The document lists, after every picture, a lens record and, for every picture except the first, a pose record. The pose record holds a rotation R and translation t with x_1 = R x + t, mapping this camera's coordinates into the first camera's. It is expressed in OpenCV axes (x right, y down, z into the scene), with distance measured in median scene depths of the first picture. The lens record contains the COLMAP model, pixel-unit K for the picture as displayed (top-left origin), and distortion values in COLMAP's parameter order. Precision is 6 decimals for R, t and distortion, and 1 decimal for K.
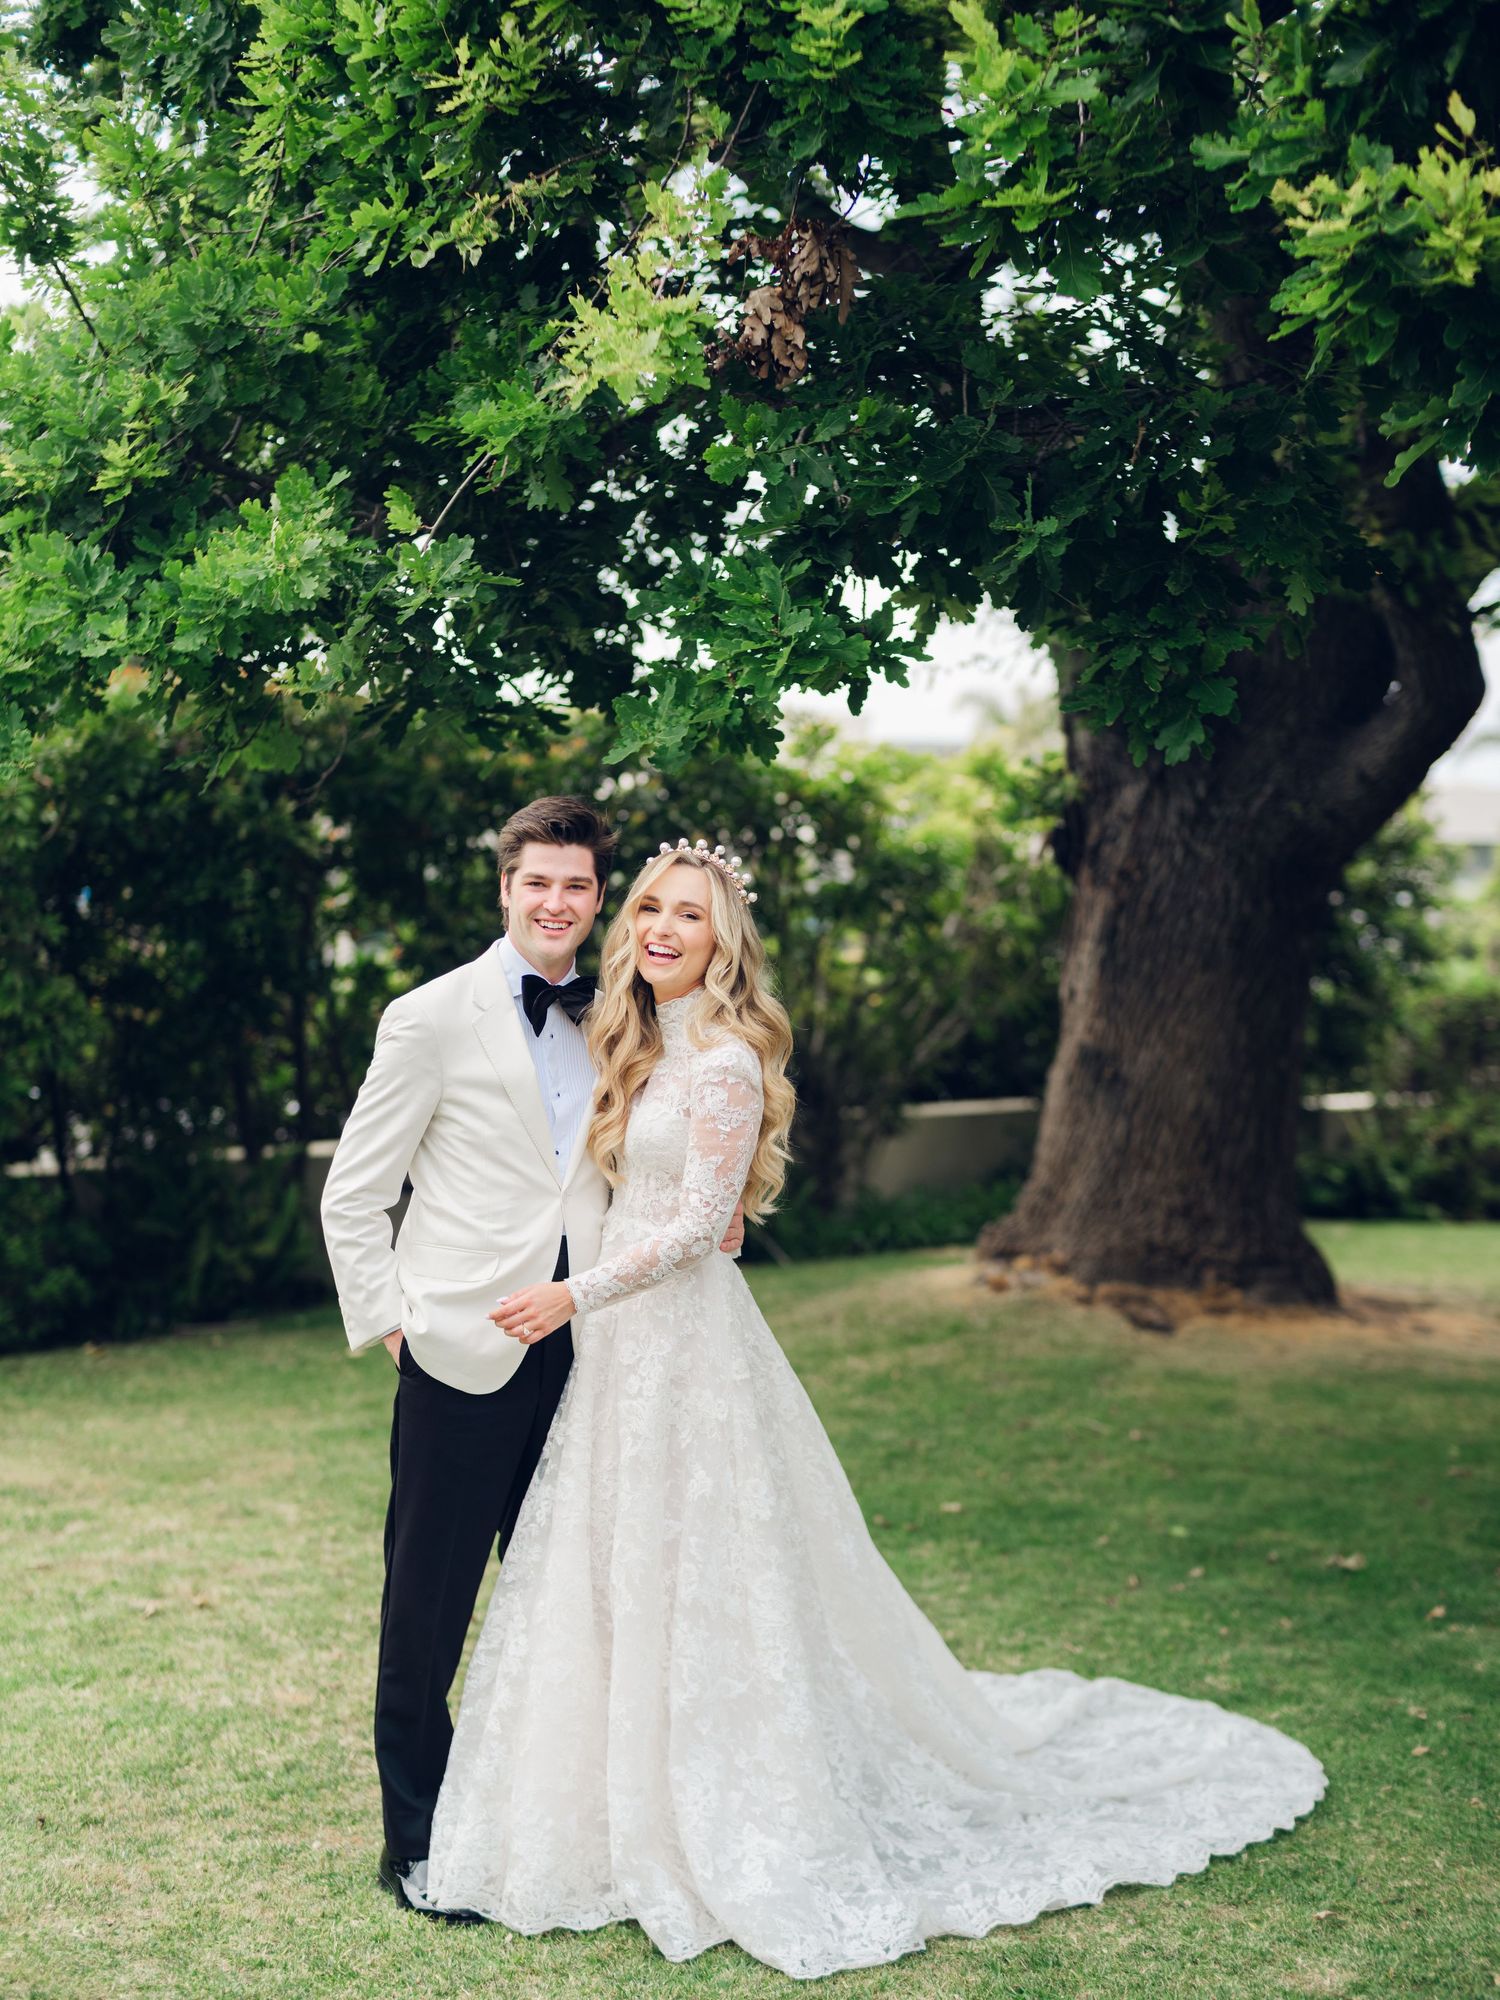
lens RADIAL K [[3261.3, 0, 750.0], [0, 3261.3, 1000.0], [0, 0, 1]] dist [0.004222, -0.170011]
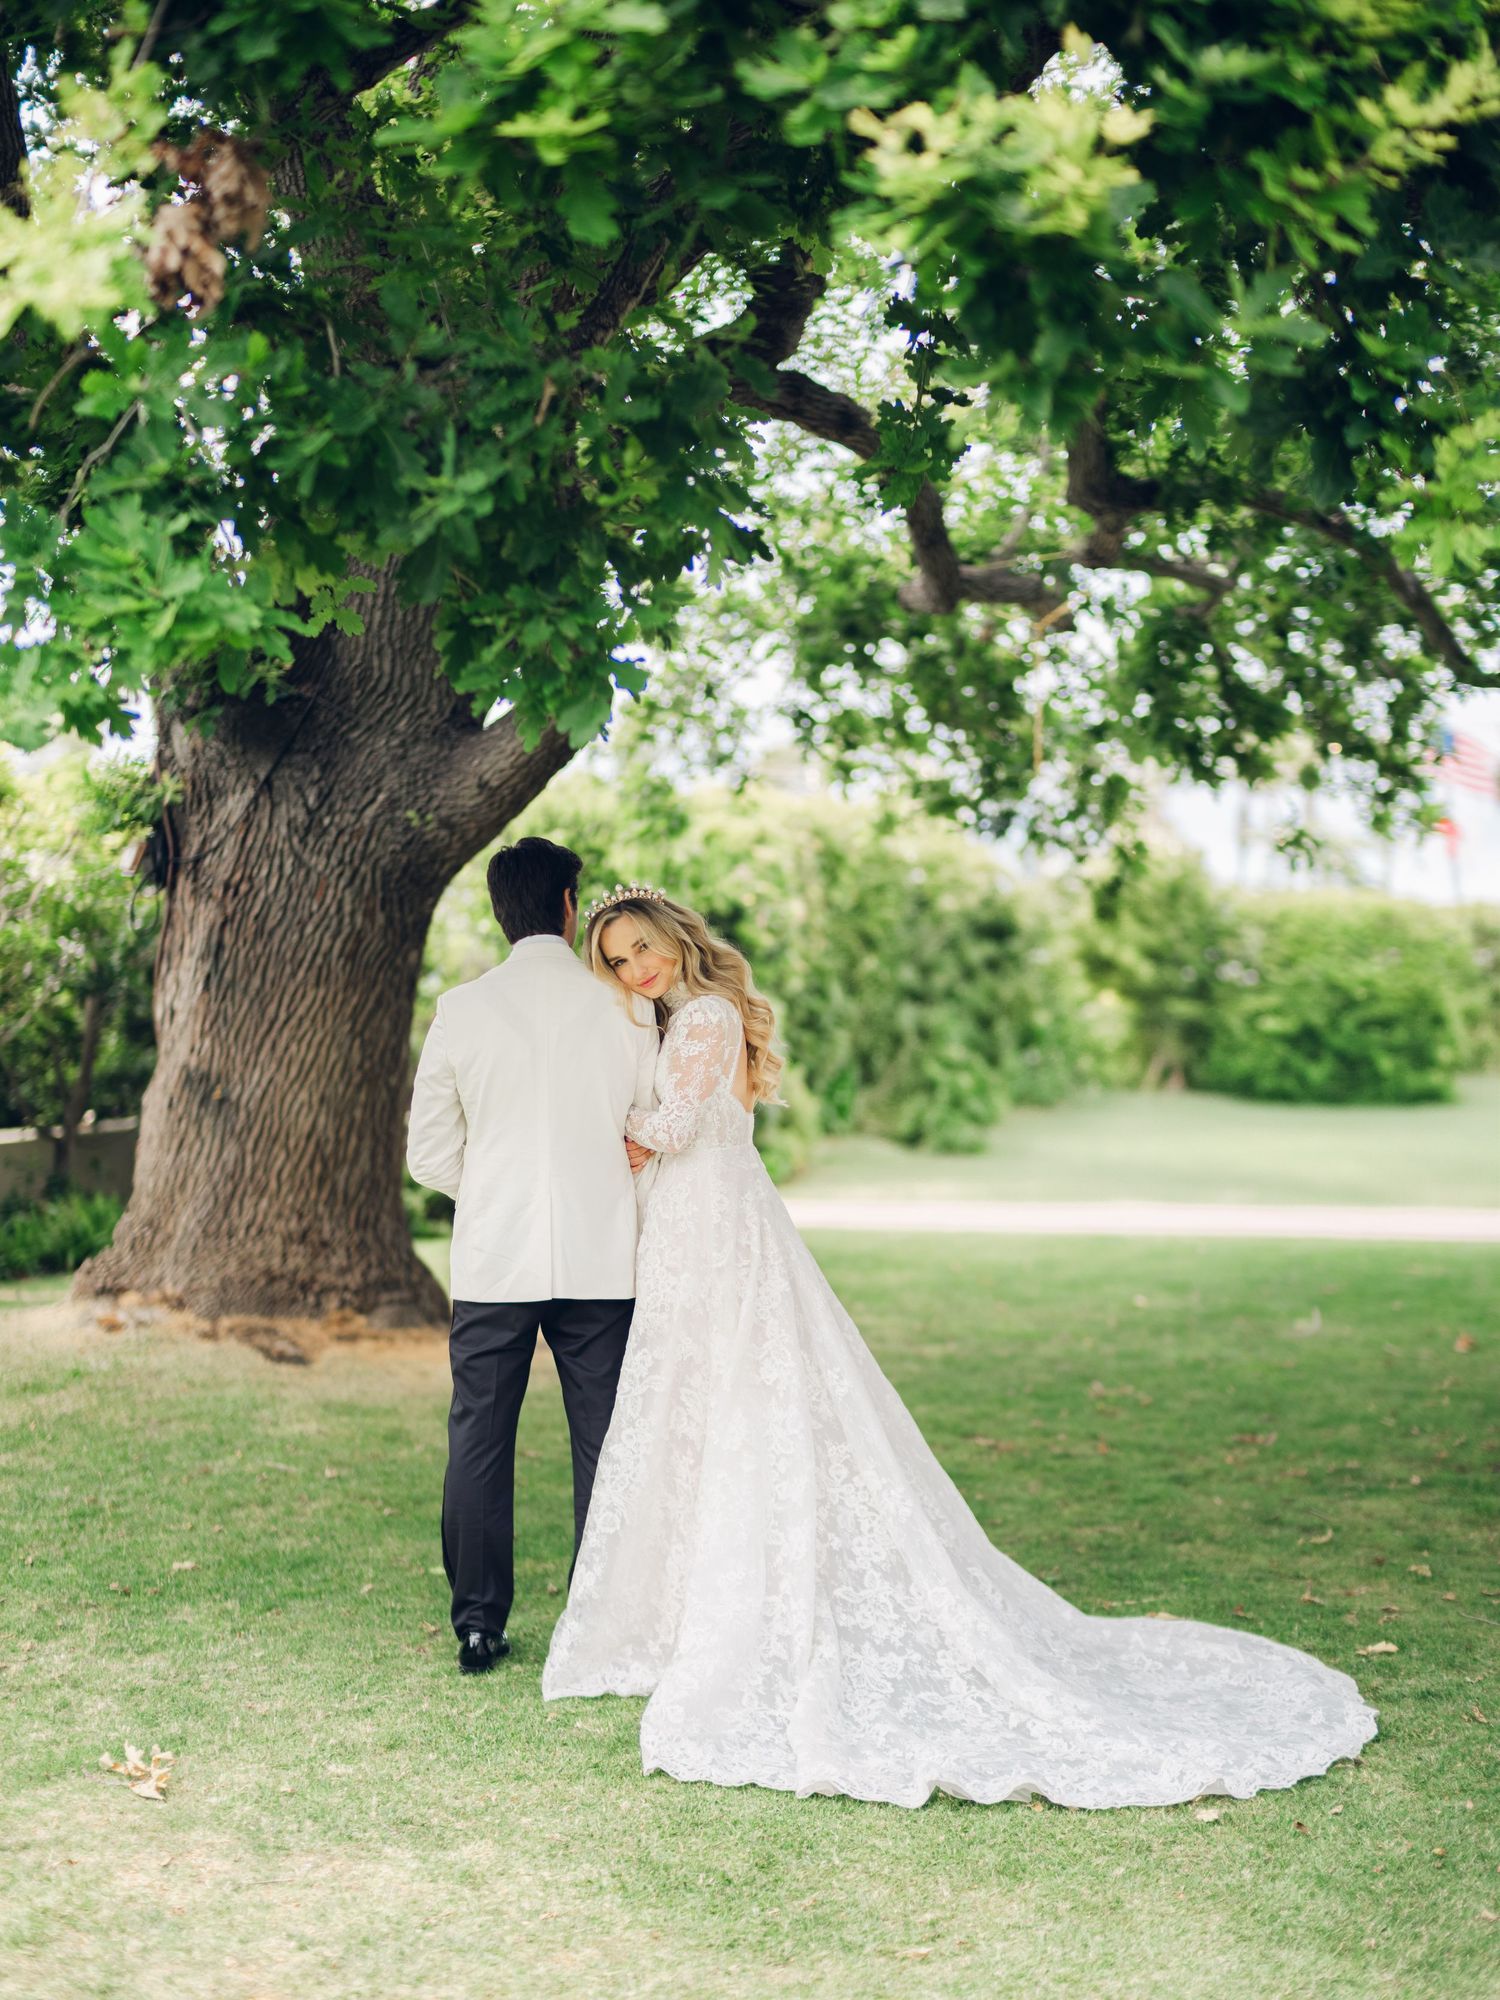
lens RADIAL K [[3261.3, 0, 750.0], [0, 3261.3, 1000.0], [0, 0, 1]] dist [0.004222, -0.170011]
pose [[0.931433, -0.018698, 0.363432, -0.092148], [0.023065, 0.999704, -0.007680, 0.005558], [-0.363181, 0.015535, 0.931589, 0.056886]]
